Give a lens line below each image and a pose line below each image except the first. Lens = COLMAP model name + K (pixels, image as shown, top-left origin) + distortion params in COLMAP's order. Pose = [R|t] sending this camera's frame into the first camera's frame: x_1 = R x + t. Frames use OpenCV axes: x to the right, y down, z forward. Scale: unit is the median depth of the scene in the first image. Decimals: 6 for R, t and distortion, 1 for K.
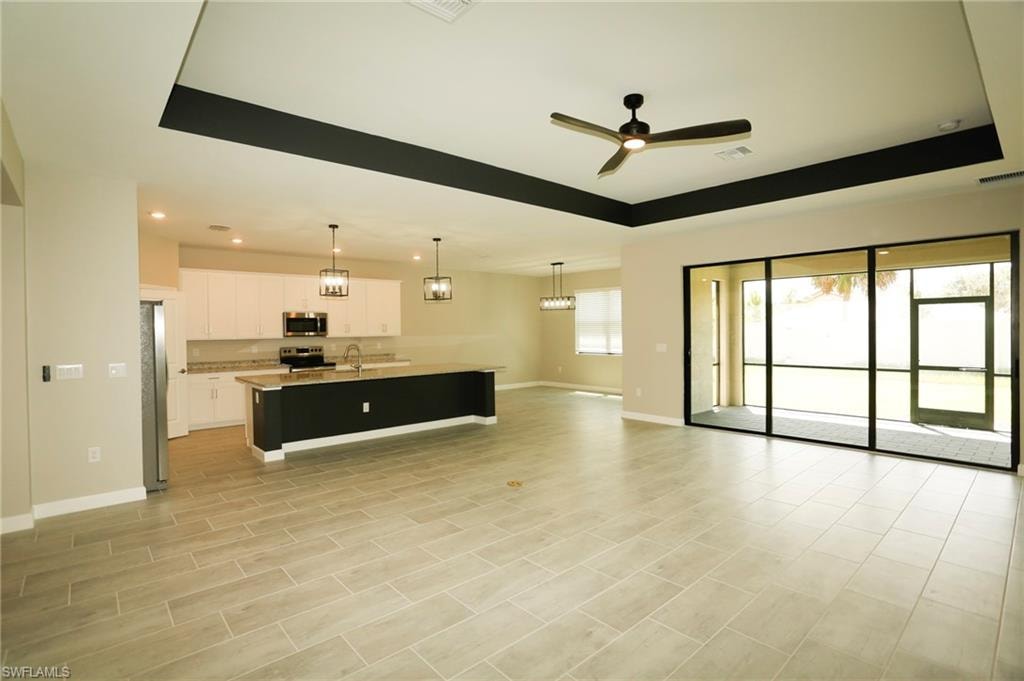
lens RADIAL K [[494.3, 0, 509.1], [0, 494.3, 333.3], [0, 0, 1]] dist [-0.074769, 0.035376]
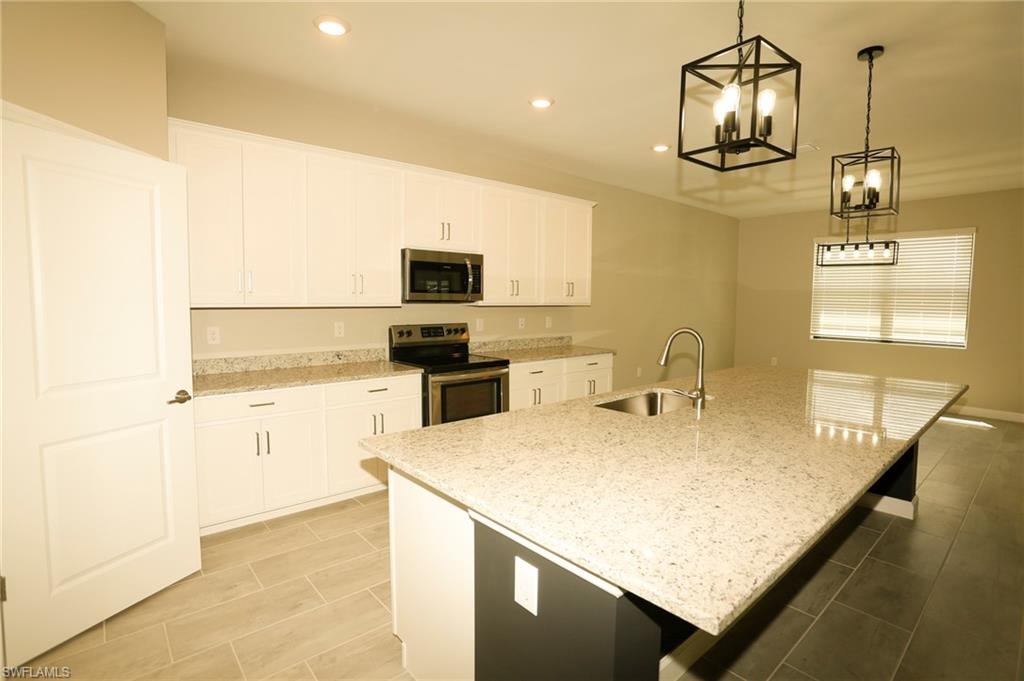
lens RADIAL K [[494.3, 0, 509.1], [0, 494.3, 333.3], [0, 0, 1]] dist [-0.074769, 0.035376]
pose [[0.999768, 0.021523, 0.001187, -0.365224], [-0.021555, 0.997756, 0.063383, 0.004509], [0.000180, -0.063394, 0.997989, 0.542307]]
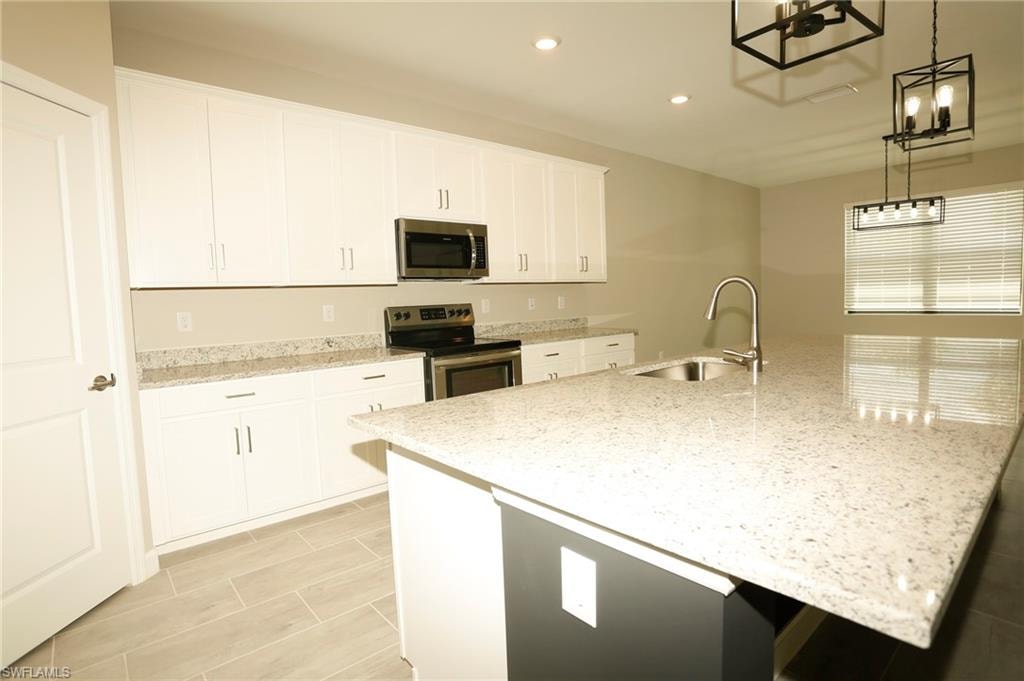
lens RADIAL K [[517.6, 0, 509.3], [0, 517.6, 331.4], [0, 0, 1]] dist [-0.075501, 0.034504]
pose [[0.999785, -0.019907, -0.005784, -0.371388], [0.020217, 0.998013, 0.059682, 0.026176], [0.004584, -0.059786, 0.998201, 0.574810]]
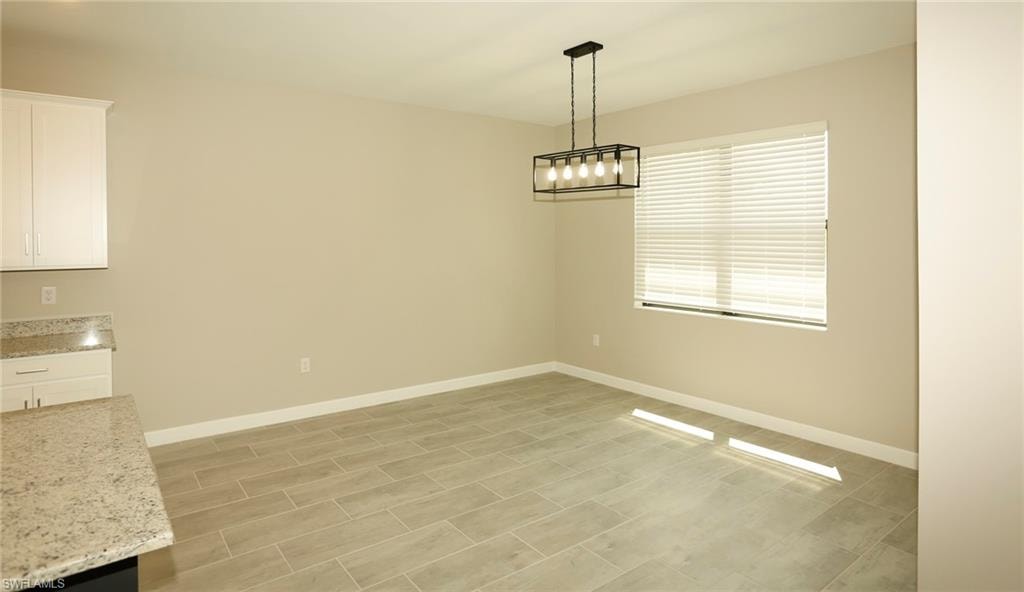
lens RADIAL K [[540.8, 0, 510.8], [0, 540.8, 239.8], [0, 0, 1]] dist [-0.002533, 0.000000]
pose [[0.997010, 0.006394, -0.077003, 0.095102], [-0.006994, 0.999947, -0.007530, -0.014502], [0.076951, 0.008046, 0.997002, 0.777857]]
